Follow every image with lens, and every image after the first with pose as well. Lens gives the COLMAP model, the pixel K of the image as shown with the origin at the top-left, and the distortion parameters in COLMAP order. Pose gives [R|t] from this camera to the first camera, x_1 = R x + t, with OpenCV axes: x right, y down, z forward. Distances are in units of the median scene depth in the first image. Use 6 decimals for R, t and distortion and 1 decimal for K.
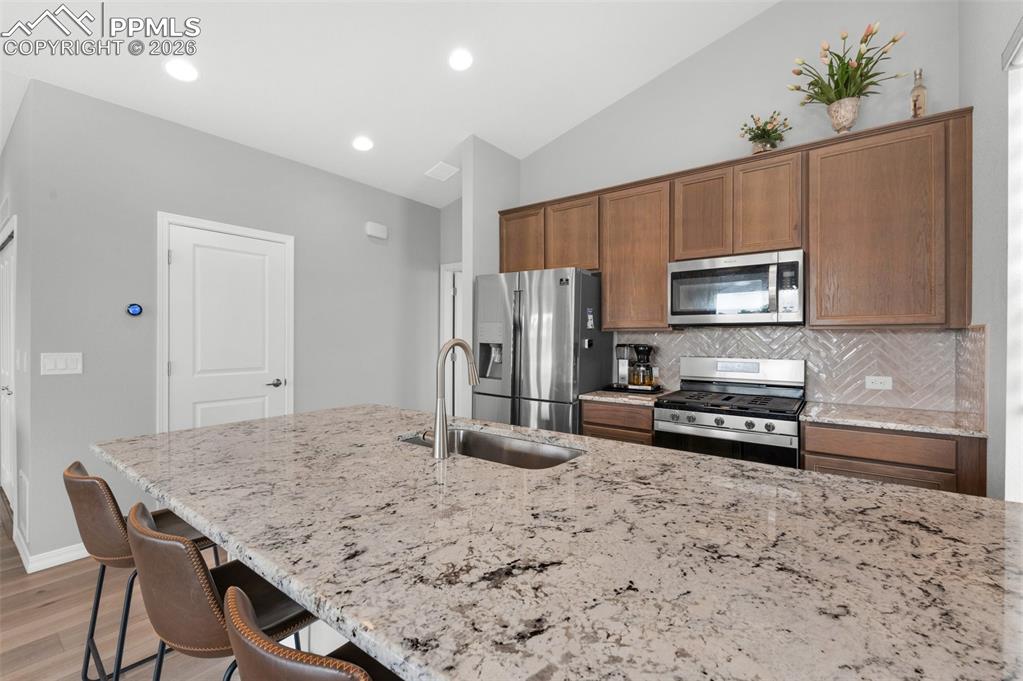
lens RADIAL K [[437.8, 0, 511.4], [0, 437.8, 339.2], [0, 0, 1]] dist [0.001674, -0.001604]
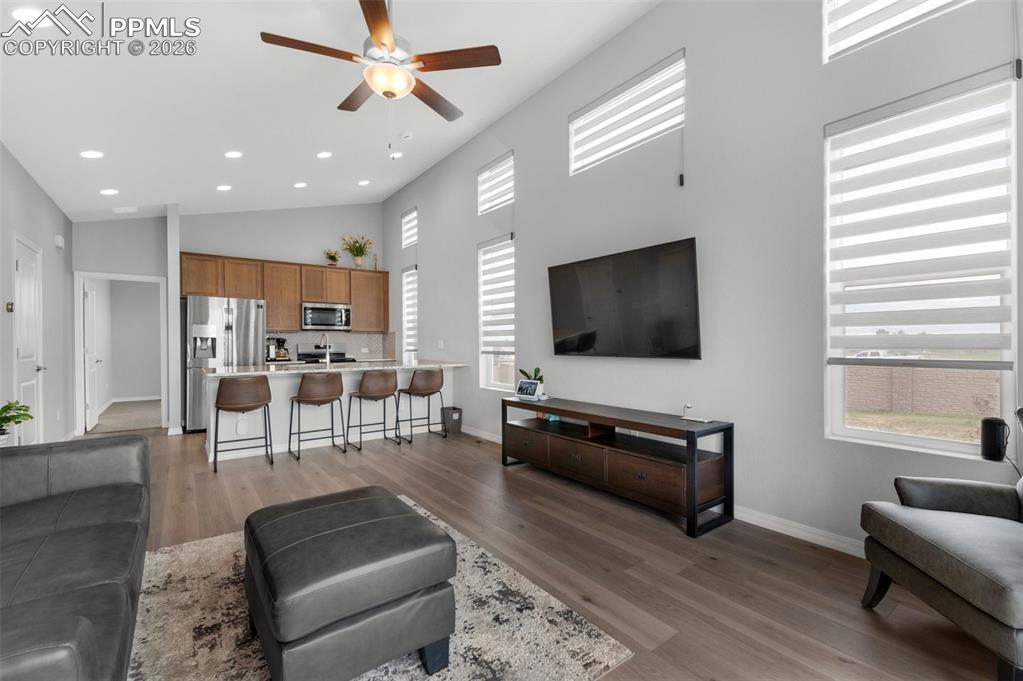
lens RADIAL K [[437.8, 0, 509.9], [0, 437.8, 344.3], [0, 0, 1]] dist [0.001674, -0.001604]
pose [[0.259122, -0.000102, 0.965845, -1.662464], [0.015153, 0.999877, -0.003959, 0.075910], [-0.965726, 0.015662, 0.259092, -0.687697]]
